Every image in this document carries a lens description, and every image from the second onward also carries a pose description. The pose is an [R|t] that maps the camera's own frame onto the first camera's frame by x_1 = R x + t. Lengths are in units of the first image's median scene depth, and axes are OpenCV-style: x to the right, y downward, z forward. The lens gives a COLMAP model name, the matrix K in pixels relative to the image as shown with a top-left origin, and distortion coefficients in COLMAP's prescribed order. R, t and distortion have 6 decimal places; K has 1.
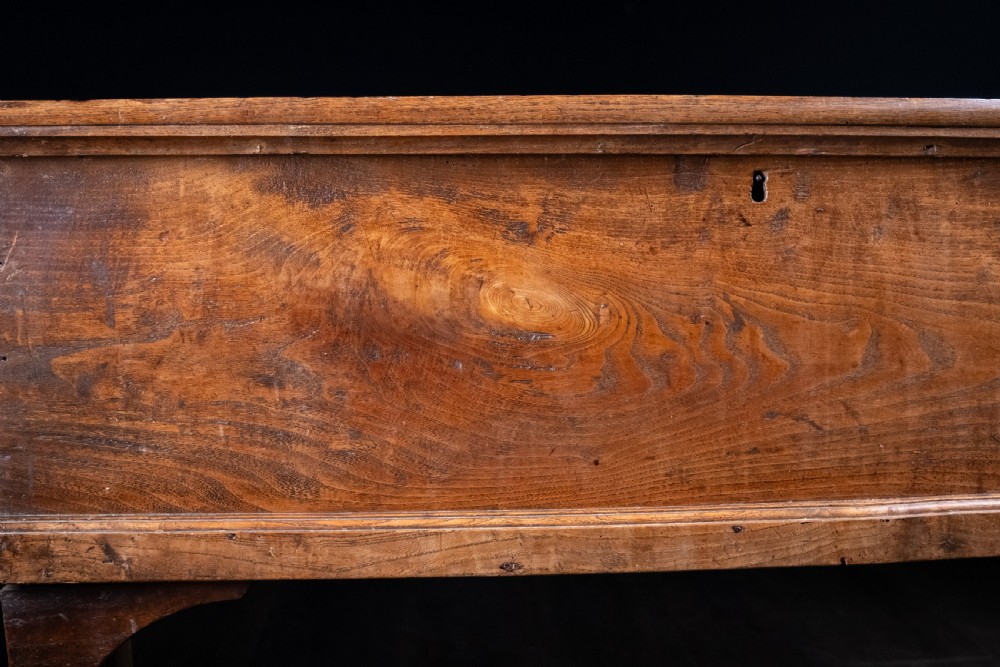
lens RADIAL K [[1229.0, 0, 502.8], [0, 1229.0, 293.9], [0, 0, 1]] dist [-0.068802, 0.066787]
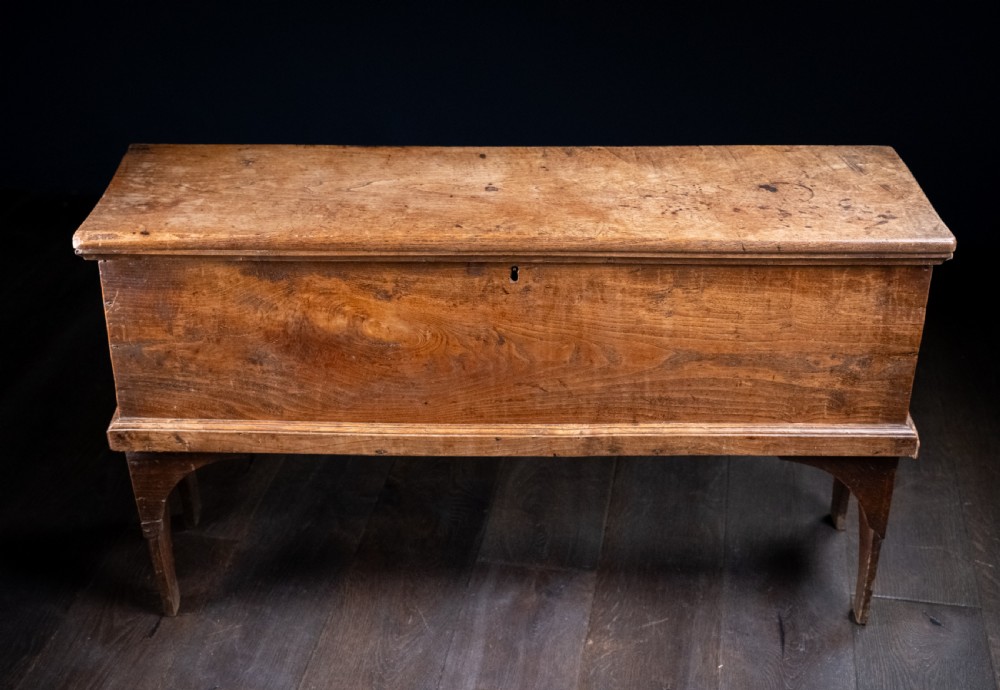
lens RADIAL K [[1433.3, 0, 498.3], [0, 1433.3, 331.5], [0, 0, 1]] dist [0.034044, -0.000122]
pose [[0.996896, 0.048986, -0.061641, 0.327495], [-0.018447, 0.906414, 0.421987, -0.929315], [0.076544, -0.419540, 0.904504, -0.990517]]
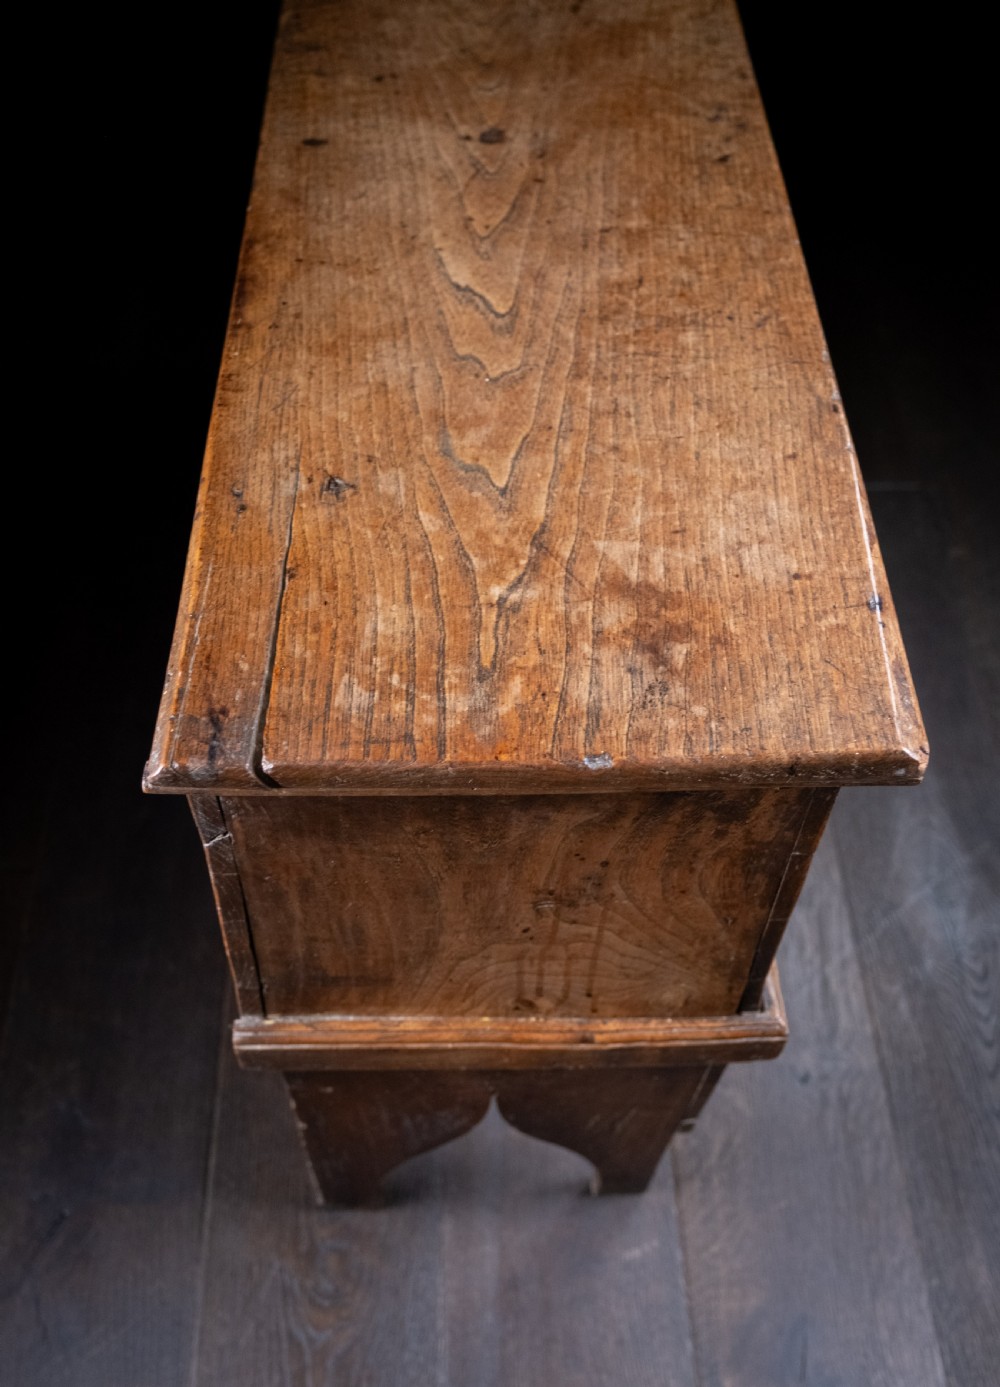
lens RADIAL K [[1451.6, 0, 500.0], [0, 1451.6, 693.5], [0, 0, 1]] dist [-0.016273, -0.001641]
pose [[0.057081, -0.763866, 0.642846, -0.908761], [0.027228, 0.644847, 0.763827, -0.748024], [-0.997998, -0.026097, 0.057607, 1.123838]]
